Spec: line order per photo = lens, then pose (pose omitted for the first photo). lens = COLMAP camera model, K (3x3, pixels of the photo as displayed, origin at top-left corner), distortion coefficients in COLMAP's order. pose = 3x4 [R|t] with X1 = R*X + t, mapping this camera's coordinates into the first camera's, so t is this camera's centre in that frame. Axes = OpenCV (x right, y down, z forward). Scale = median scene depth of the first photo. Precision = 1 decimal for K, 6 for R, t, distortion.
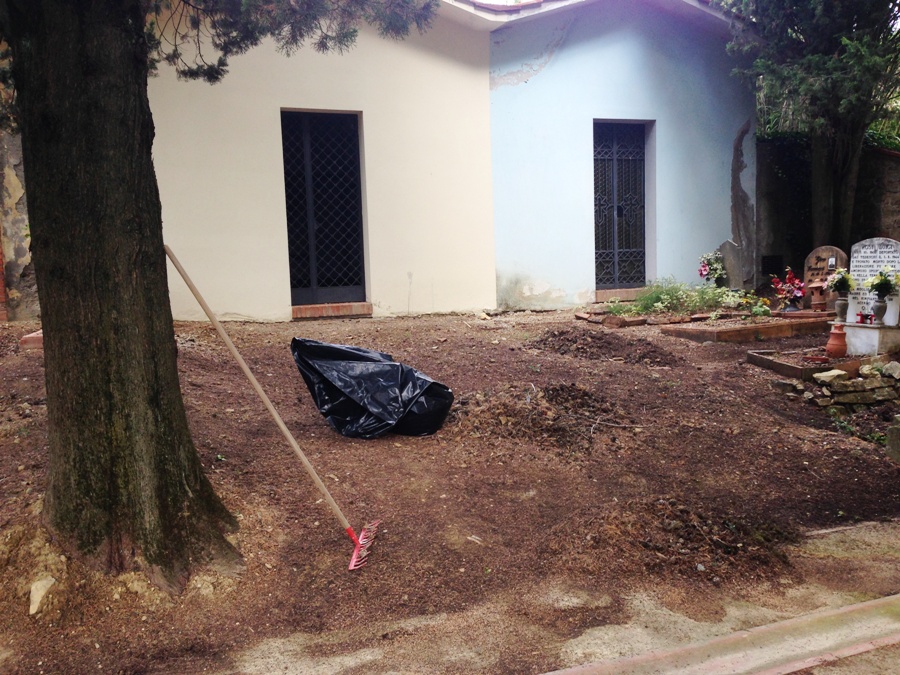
lens RADIAL K [[854.7, 0, 450.0], [0, 854.7, 337.5], [0, 0, 1]] dist [0.105724, -0.010430]
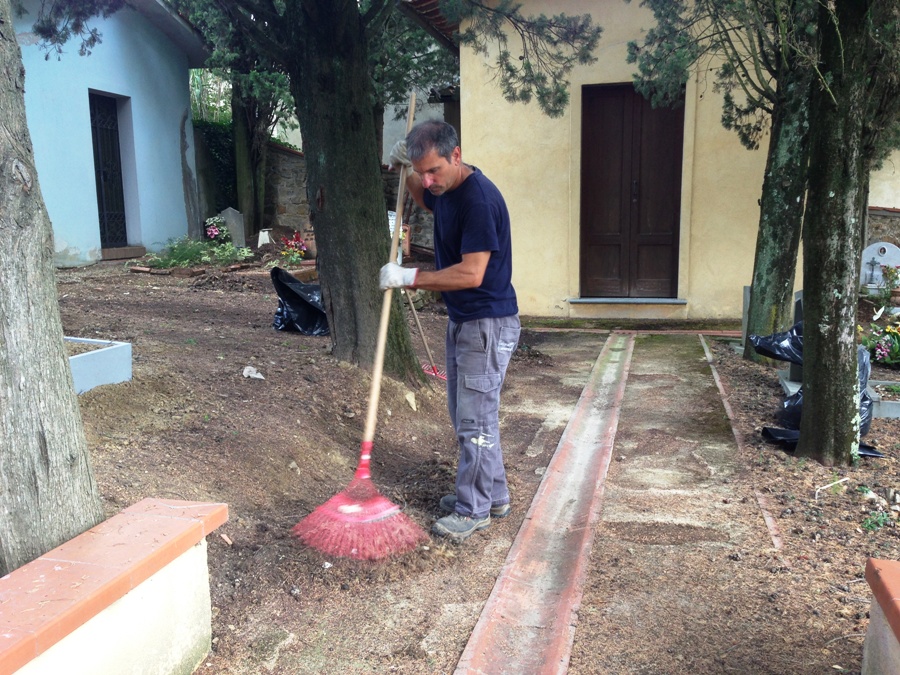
lens RADIAL K [[854.7, 0, 450.0], [0, 854.7, 337.5], [0, 0, 1]] dist [0.105724, -0.010430]
pose [[0.616336, -0.086569, 0.782710, -0.413481], [0.063228, 0.996170, 0.060390, 0.017429], [-0.784941, 0.012268, 0.619450, -0.025541]]
